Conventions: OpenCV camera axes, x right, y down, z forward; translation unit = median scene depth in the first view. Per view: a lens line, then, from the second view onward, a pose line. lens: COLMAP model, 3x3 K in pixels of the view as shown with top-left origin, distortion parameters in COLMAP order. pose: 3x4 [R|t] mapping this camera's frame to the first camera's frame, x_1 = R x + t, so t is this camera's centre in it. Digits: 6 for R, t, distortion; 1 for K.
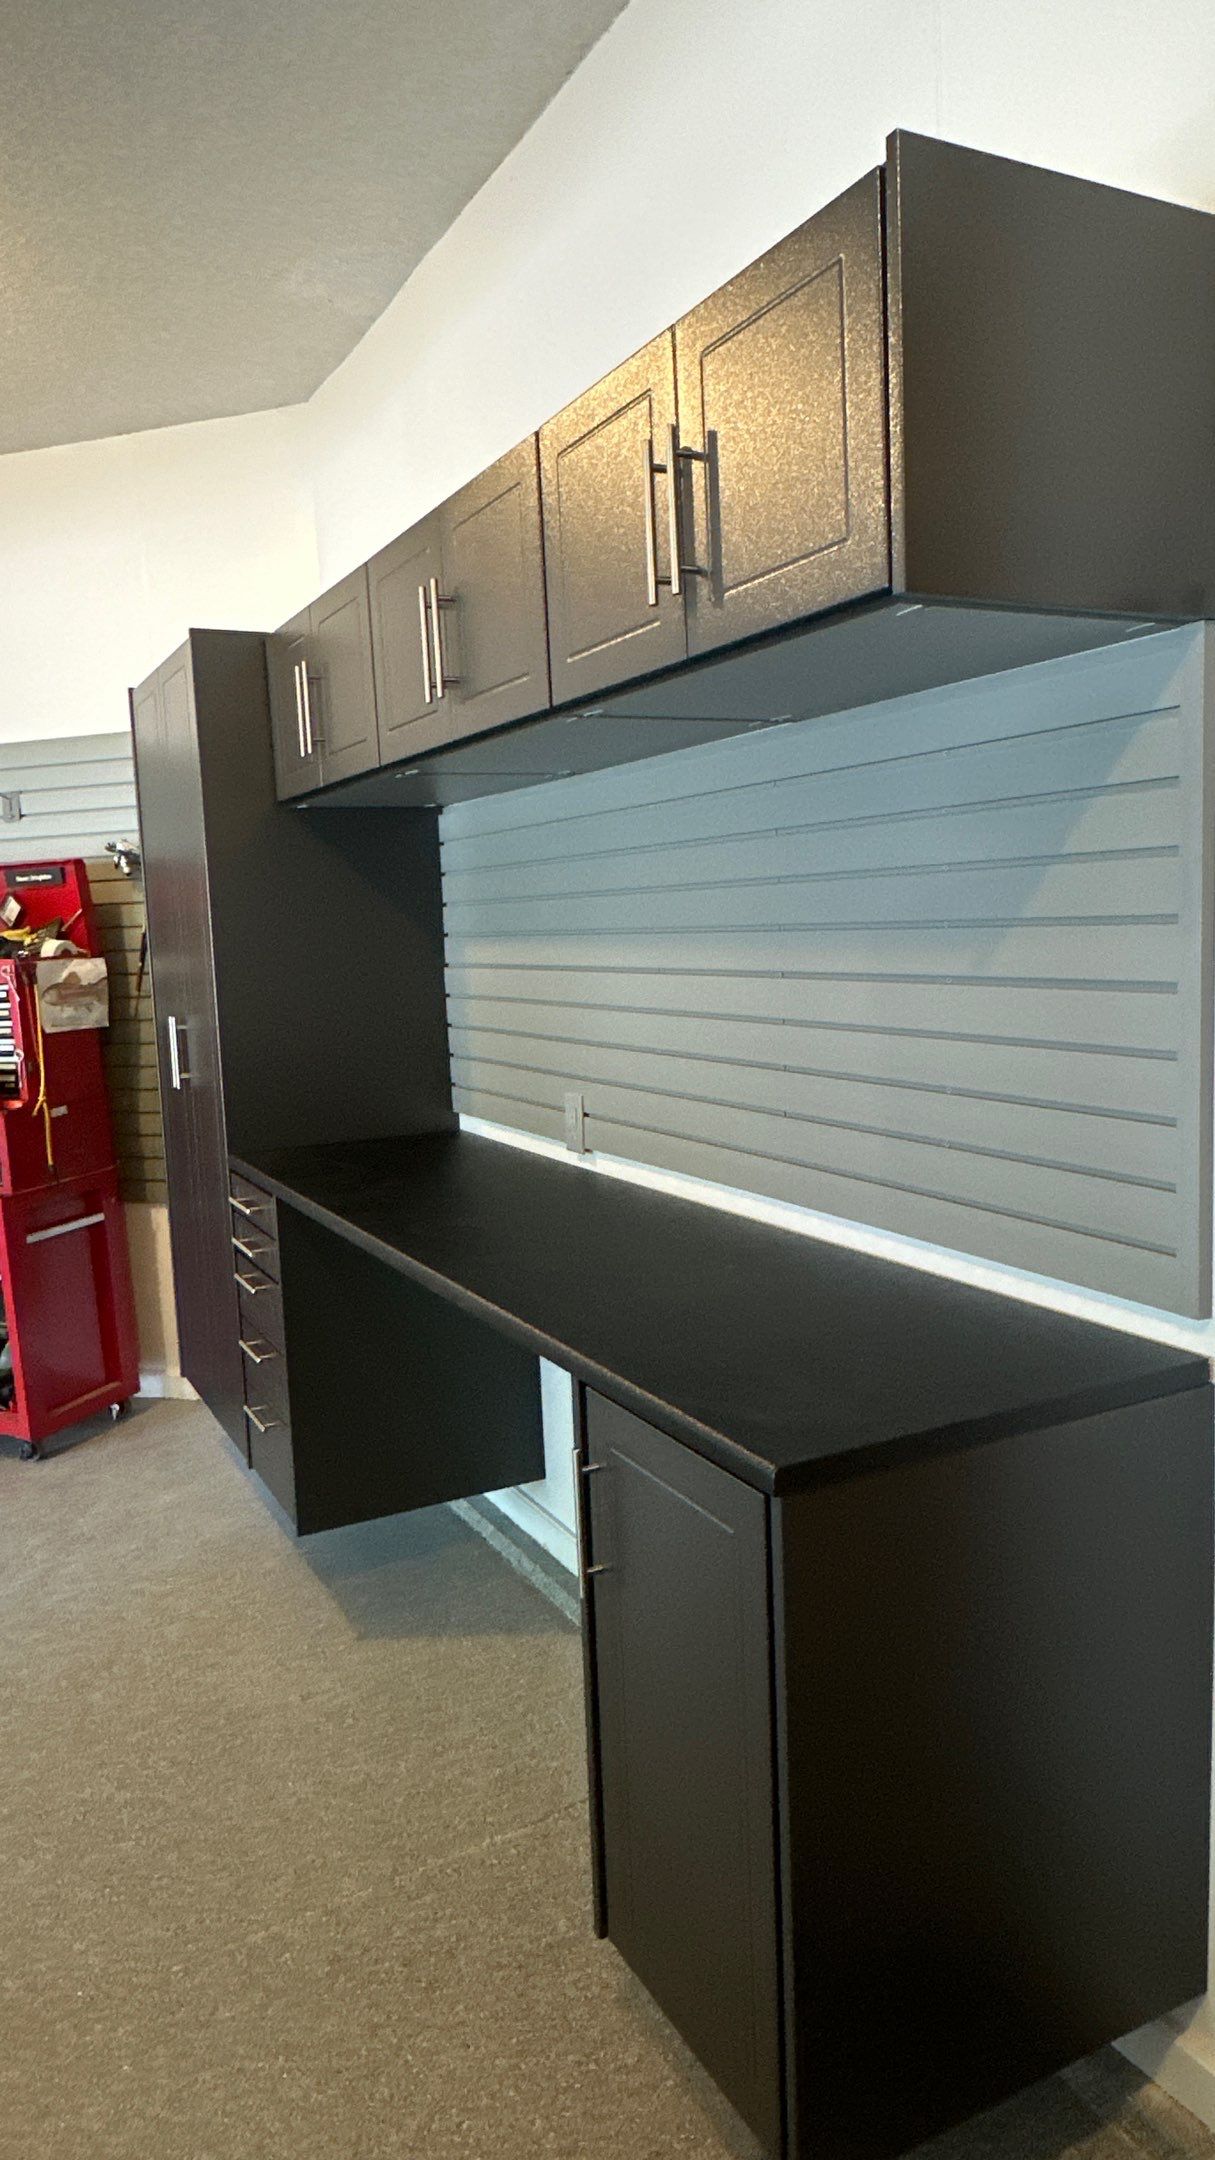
lens RADIAL K [[1486.0, 0, 613.6], [0, 1486.0, 1072.5], [0, 0, 1]] dist [-0.010781, 0.009345]
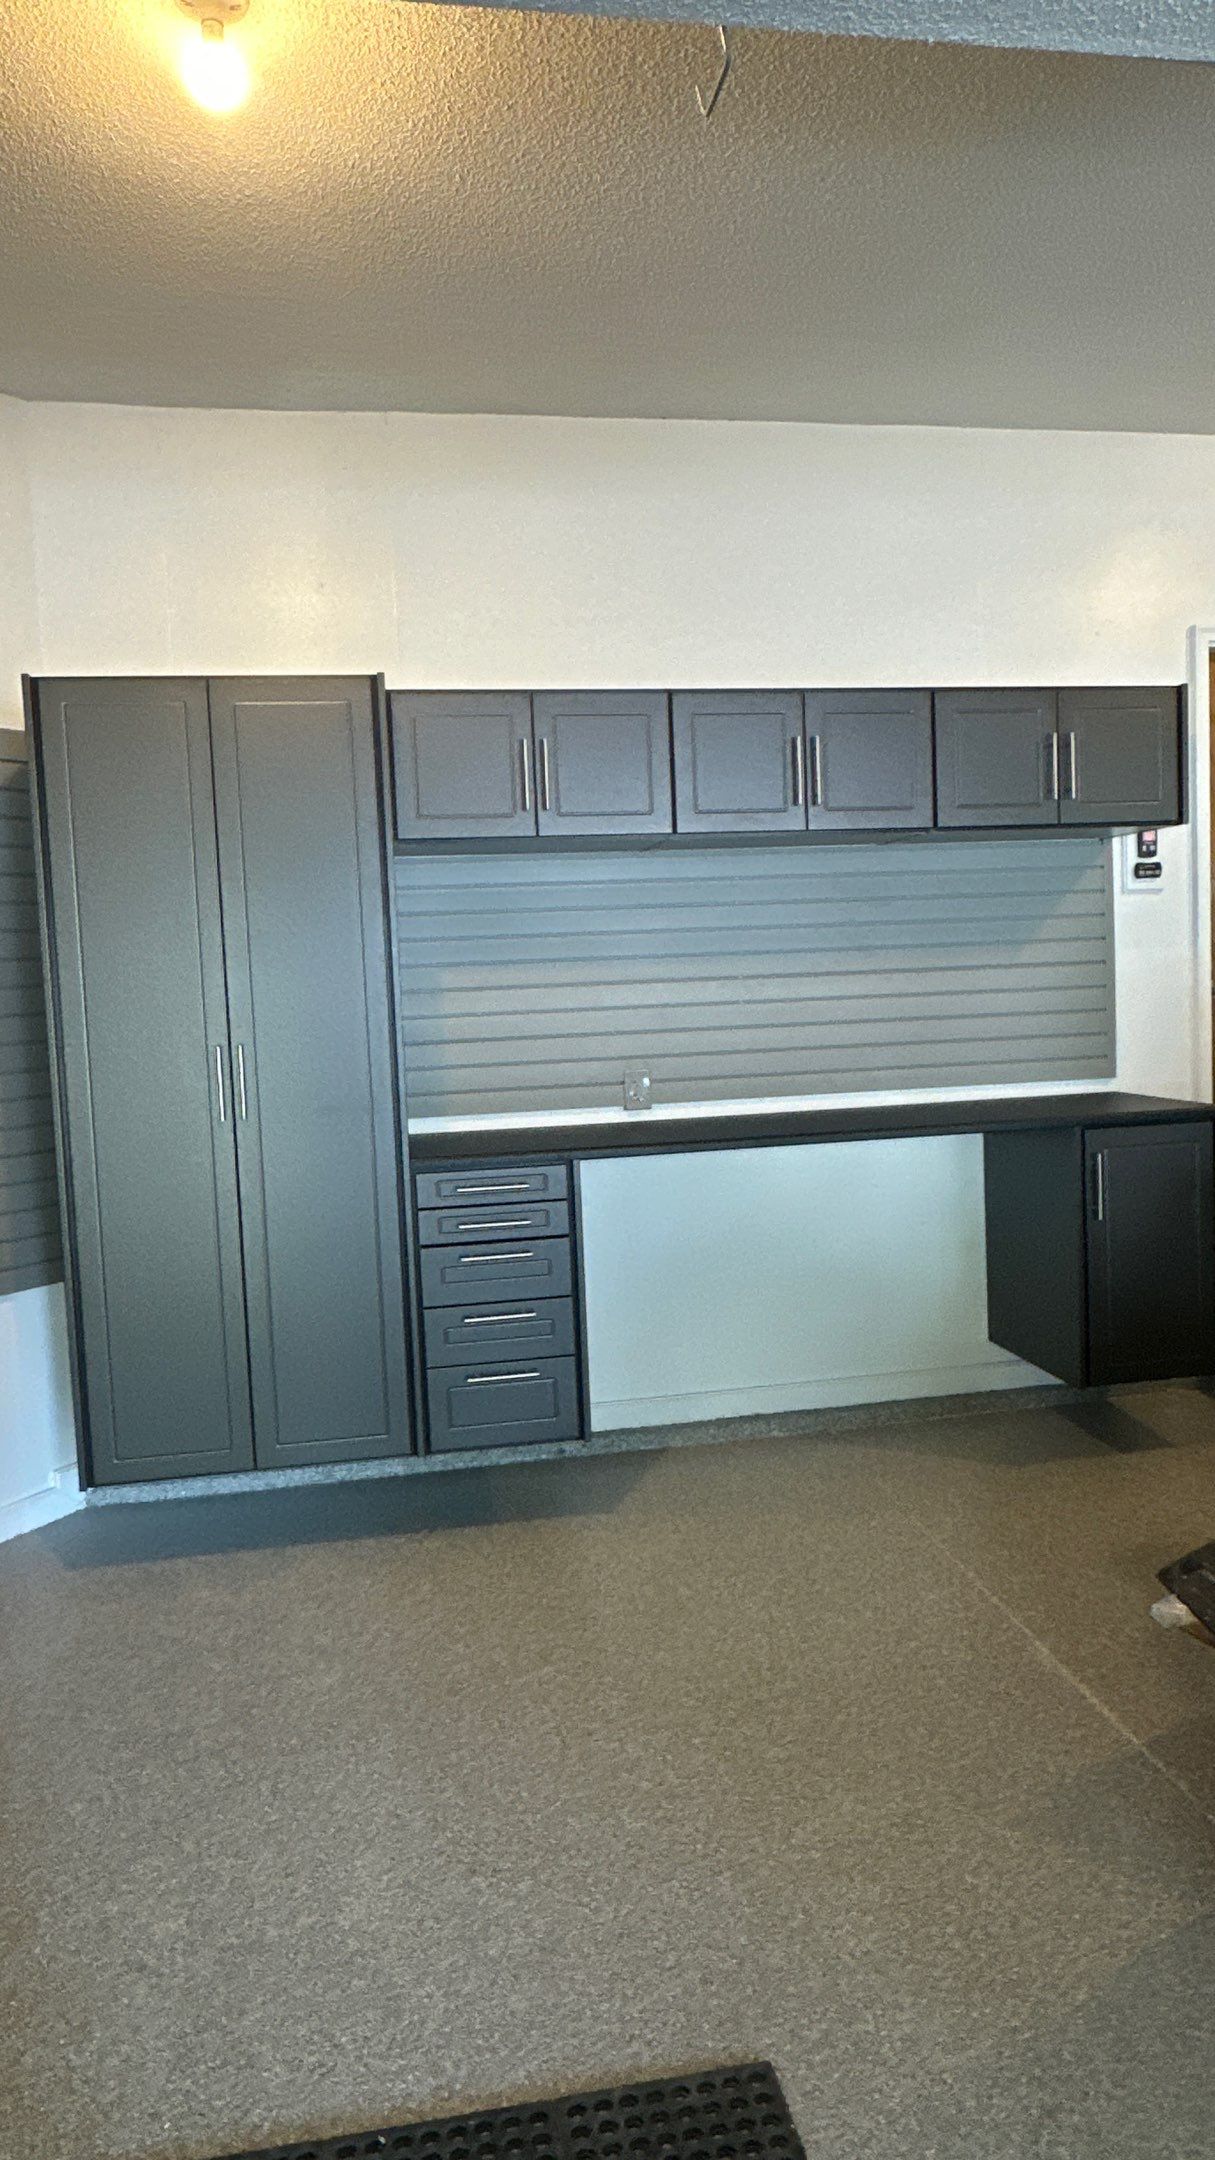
lens RADIAL K [[1486.0, 0, 613.5], [0, 1486.0, 1084.4], [0, 0, 1]] dist [-0.010781, 0.009345]
pose [[0.265403, -0.045109, 0.963082, -1.544407], [0.140731, 0.990019, 0.007588, 0.013208], [-0.953811, 0.133522, 0.269102, 0.685283]]
